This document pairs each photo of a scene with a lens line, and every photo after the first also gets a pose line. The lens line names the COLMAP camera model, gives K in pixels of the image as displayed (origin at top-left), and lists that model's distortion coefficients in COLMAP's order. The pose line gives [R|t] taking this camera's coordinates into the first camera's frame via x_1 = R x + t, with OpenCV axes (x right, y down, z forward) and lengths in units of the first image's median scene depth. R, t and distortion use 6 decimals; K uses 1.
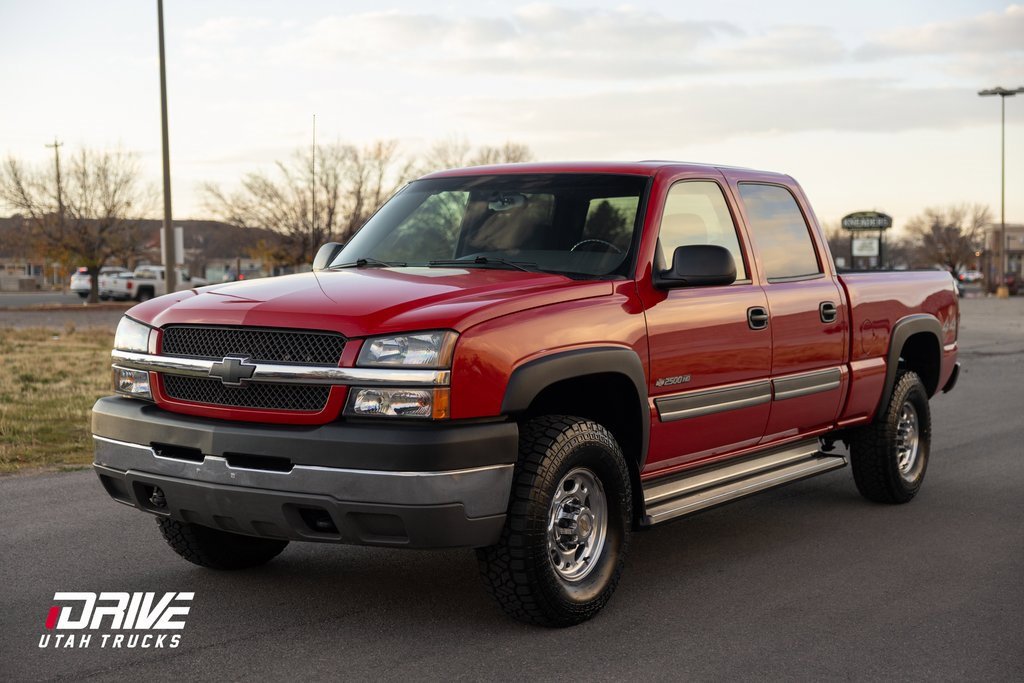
lens RADIAL K [[1460.0, 0, 512.0], [0, 1460.0, 342.0], [0, 0, 1]] dist [0.003709, 0.000000]
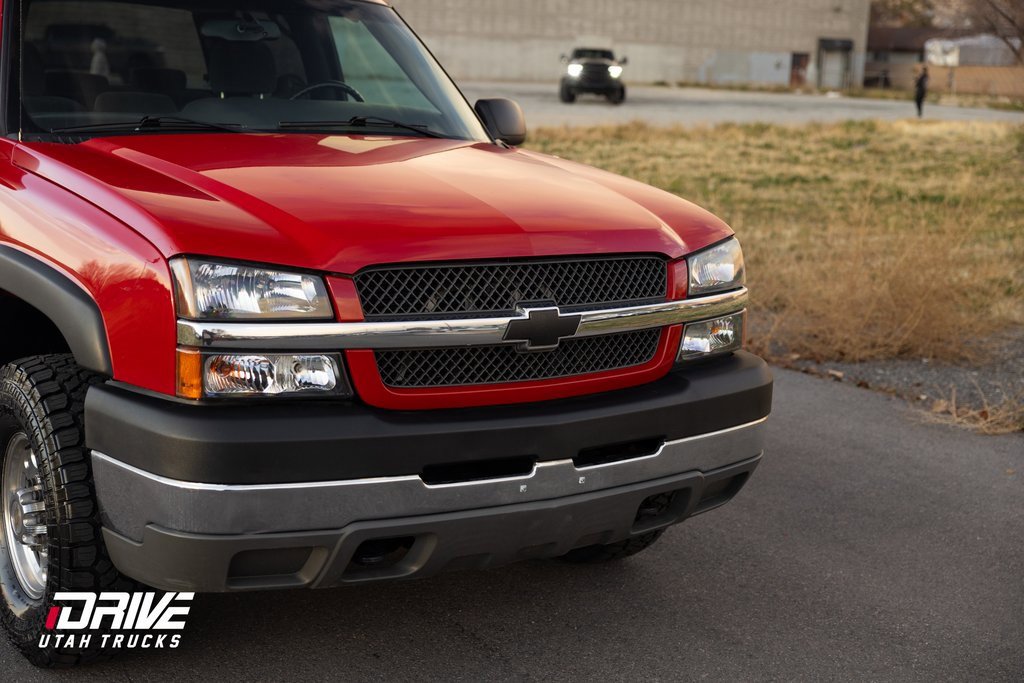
lens RADIAL K [[1460.0, 0, 507.1], [0, 1460.0, 341.6], [0, 0, 1]] dist [0.003709, 0.000000]
pose [[0.343235, -0.166088, 0.924448, -0.797430], [-0.000724, 0.984194, 0.177091, -0.089306], [-0.939249, -0.061453, 0.337690, 0.786757]]
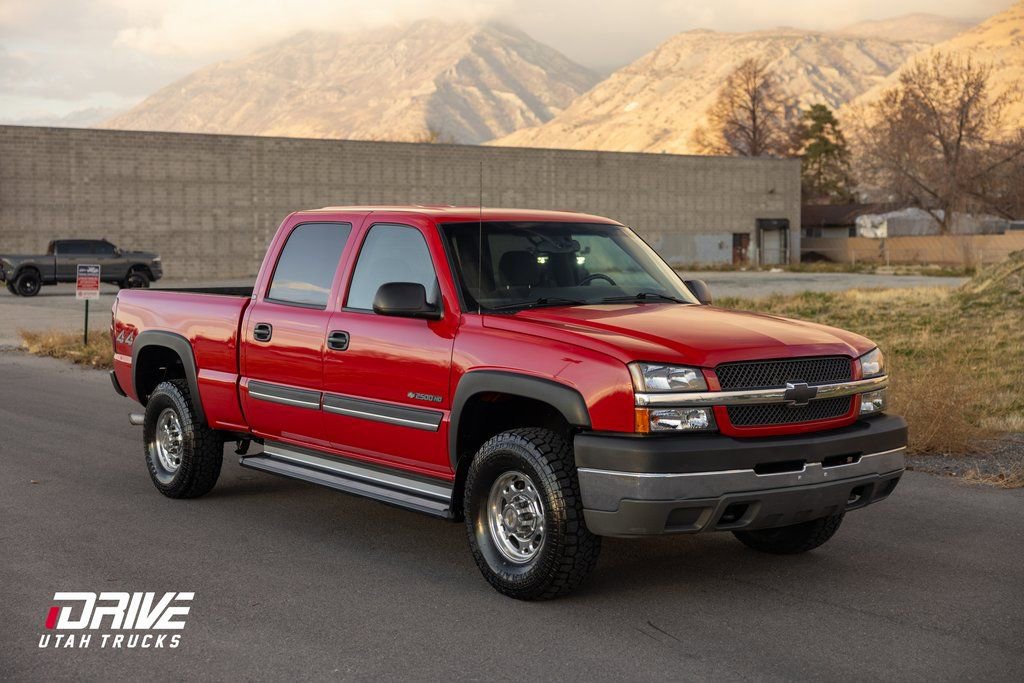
lens RADIAL K [[1460.0, 0, 494.7], [0, 1460.0, 342.0], [0, 0, 1]] dist [0.003709, 0.000000]
pose [[0.307386, -0.063041, 0.949495, -1.443843], [0.050083, 0.997492, 0.050014, -0.099151], [-0.950266, 0.032181, 0.309772, 0.853270]]
